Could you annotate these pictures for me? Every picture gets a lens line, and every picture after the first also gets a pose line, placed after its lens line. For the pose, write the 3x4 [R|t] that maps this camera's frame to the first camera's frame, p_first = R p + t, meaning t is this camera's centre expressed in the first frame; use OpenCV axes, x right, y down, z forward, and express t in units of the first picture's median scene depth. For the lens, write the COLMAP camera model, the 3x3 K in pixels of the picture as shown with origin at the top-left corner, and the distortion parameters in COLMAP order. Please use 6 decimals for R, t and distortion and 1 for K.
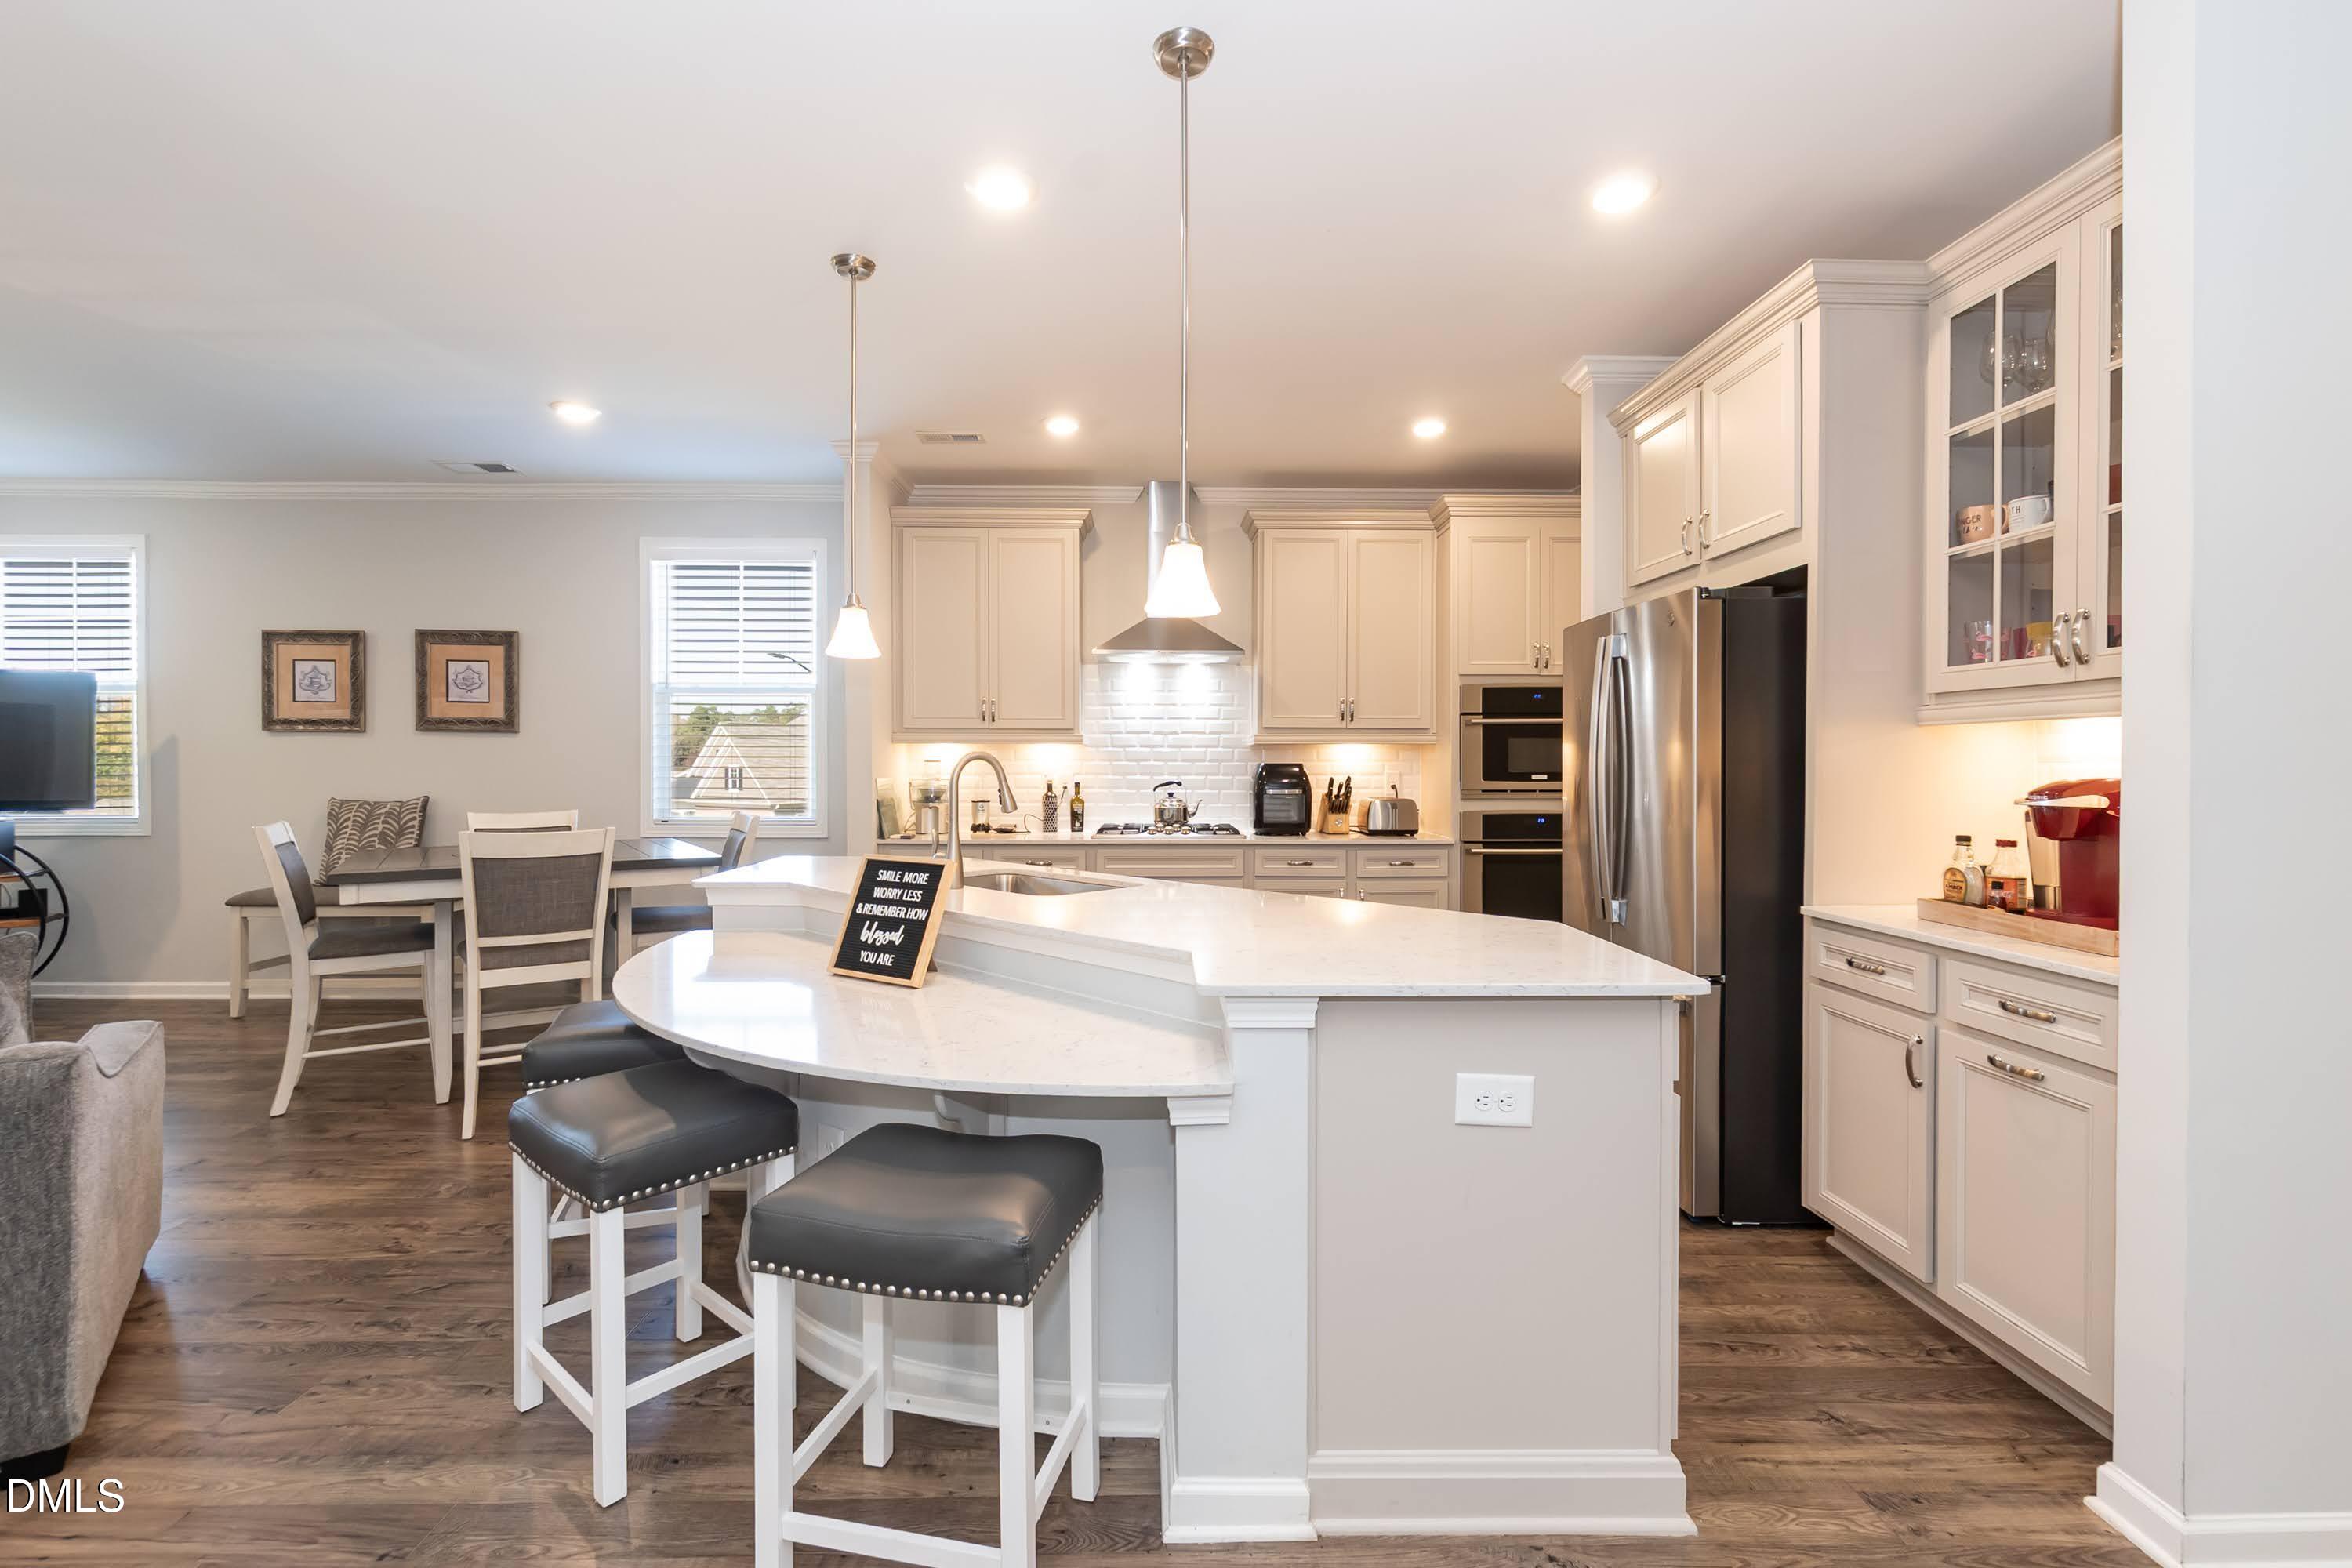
lens RADIAL K [[1025.1, 0, 1172.3], [0, 1025.1, 774.4], [0, 0, 1]] dist [-0.001397, -0.000407]
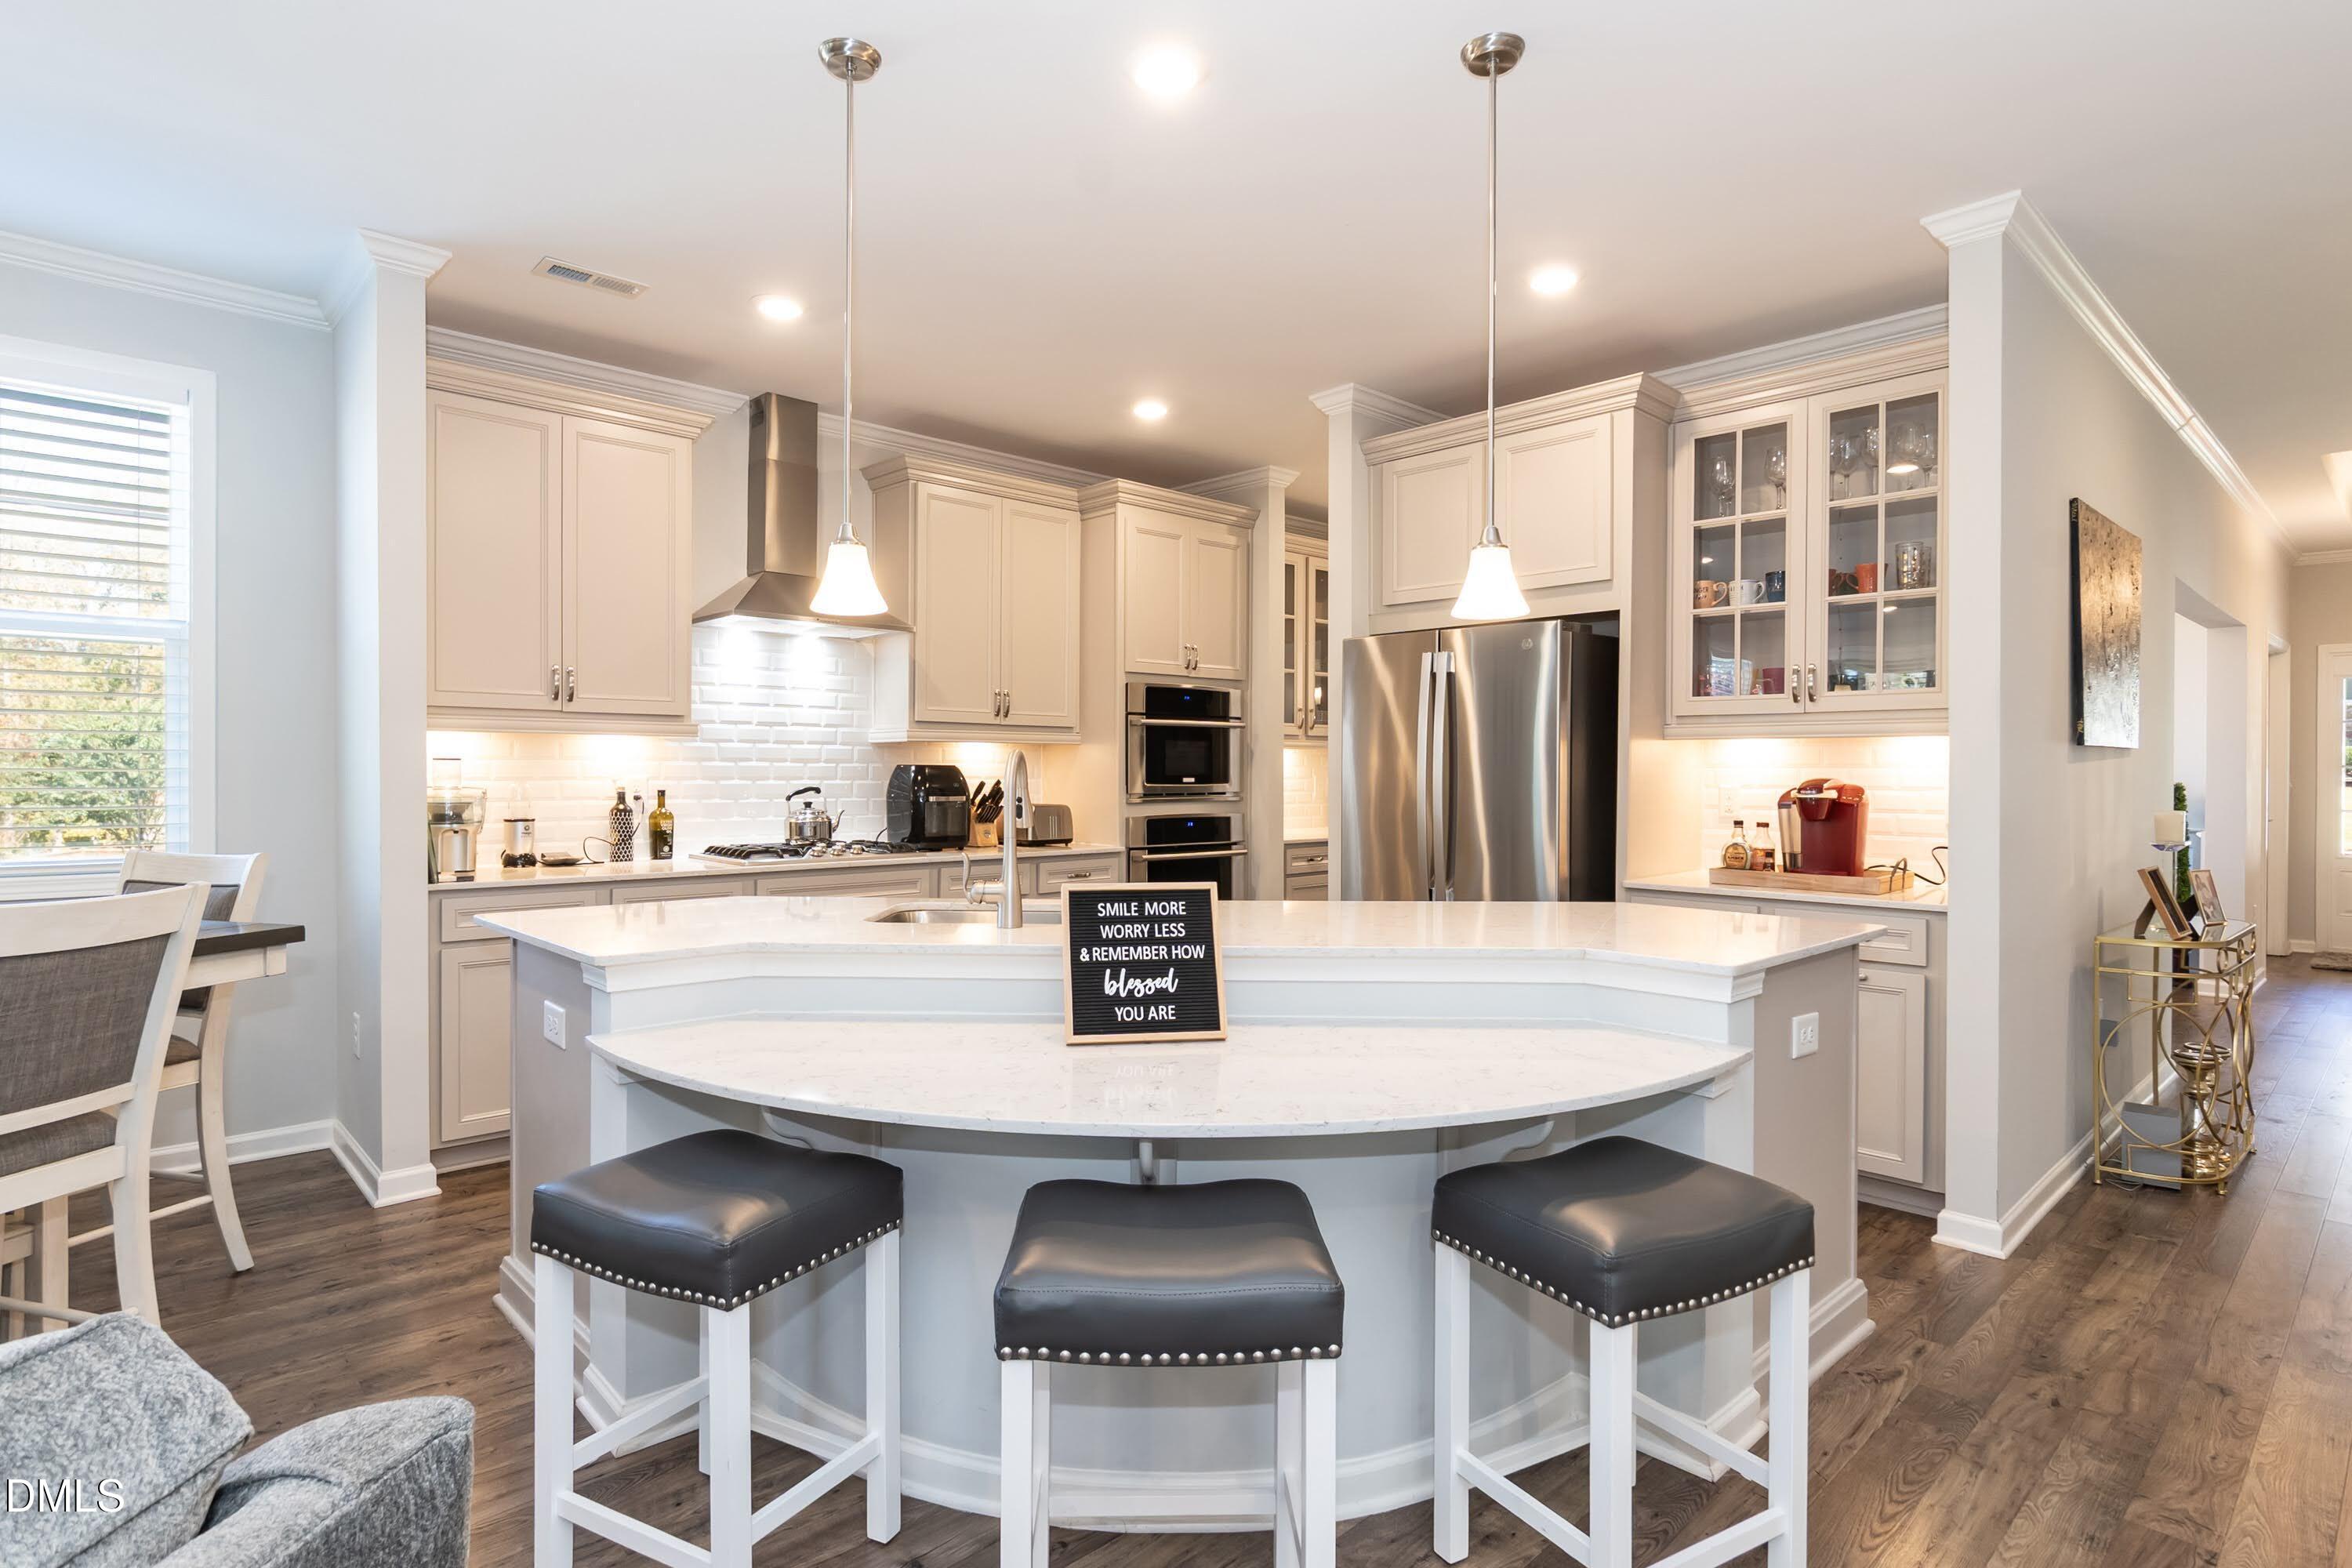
lens RADIAL K [[1213.2, 0, 1176.7], [0, 1213.2, 778.9], [0, 0, 1]] dist [0.000347, -0.000149]
pose [[0.741796, -0.004034, 0.670614, -0.437005], [0.003050, 0.999992, 0.002641, -0.001433], [-0.670619, 0.000086, 0.741802, 0.143152]]
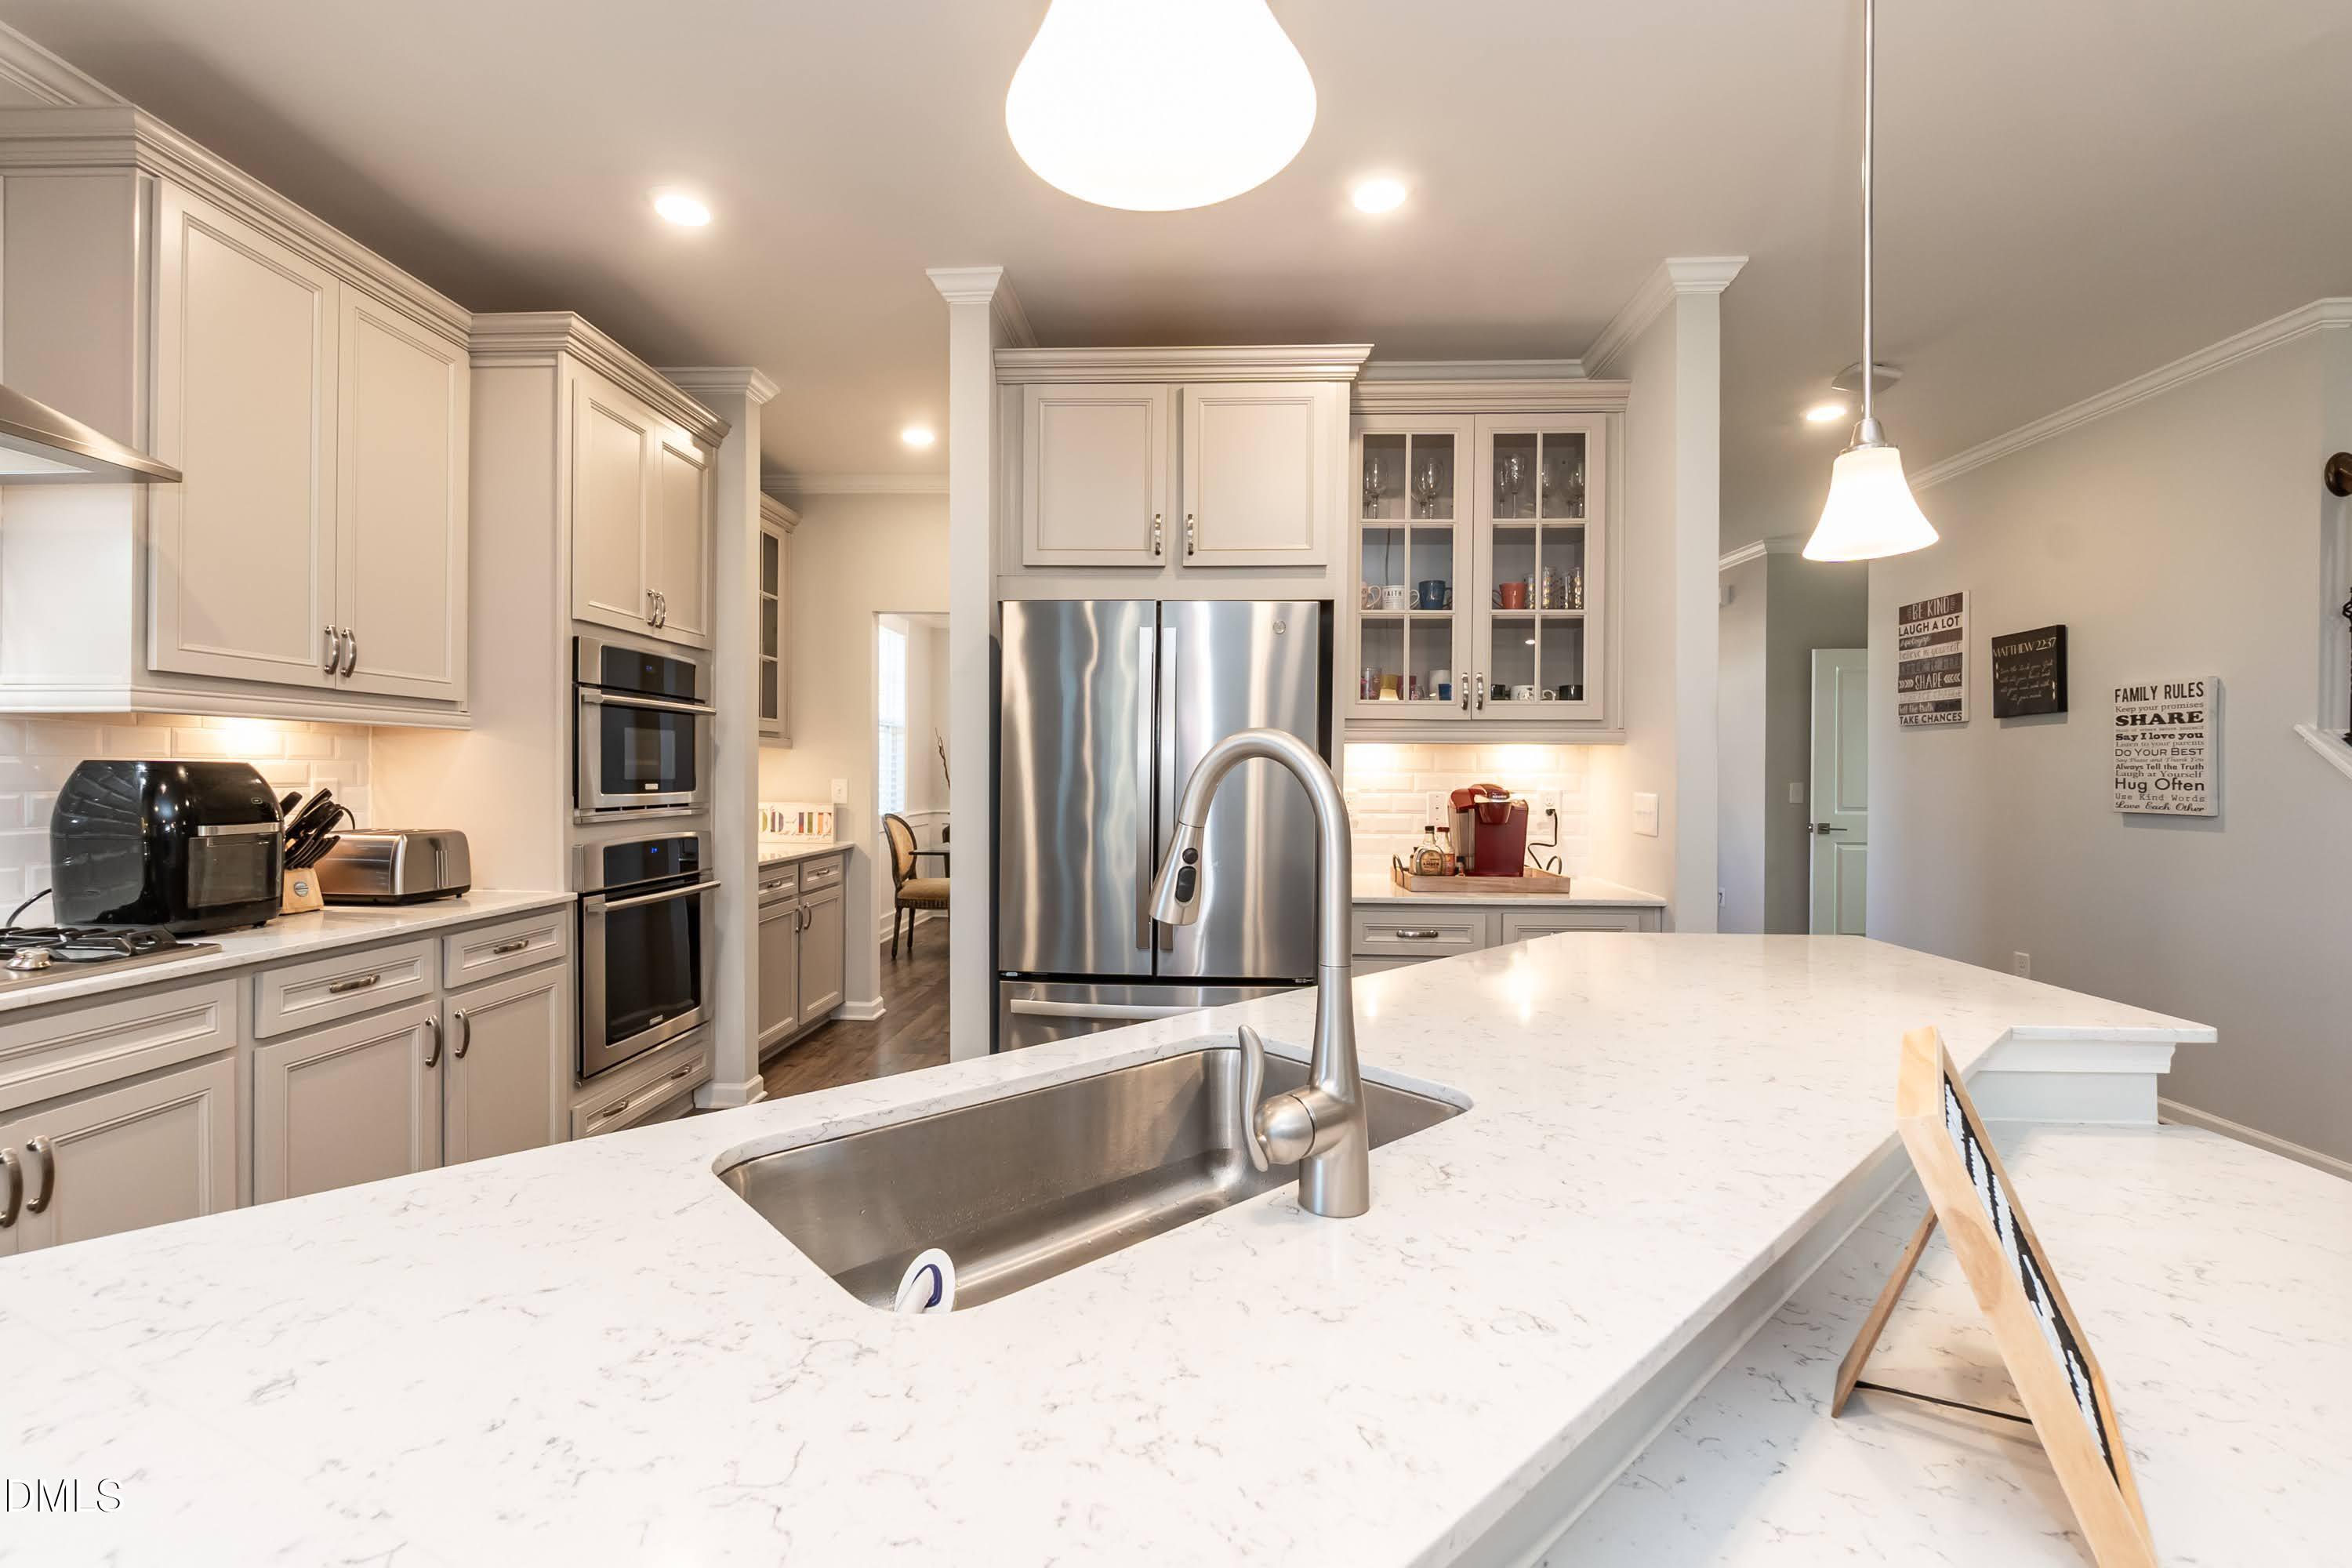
lens RADIAL K [[1025.1, 0, 1172.3], [0, 1025.1, 774.4], [0, 0, 1]] dist [-0.001397, -0.000407]
pose [[0.062121, -0.000649, 0.998068, -0.301993], [0.001976, 0.999998, 0.000527, -0.005286], [-0.998067, 0.001939, 0.062122, 0.616443]]
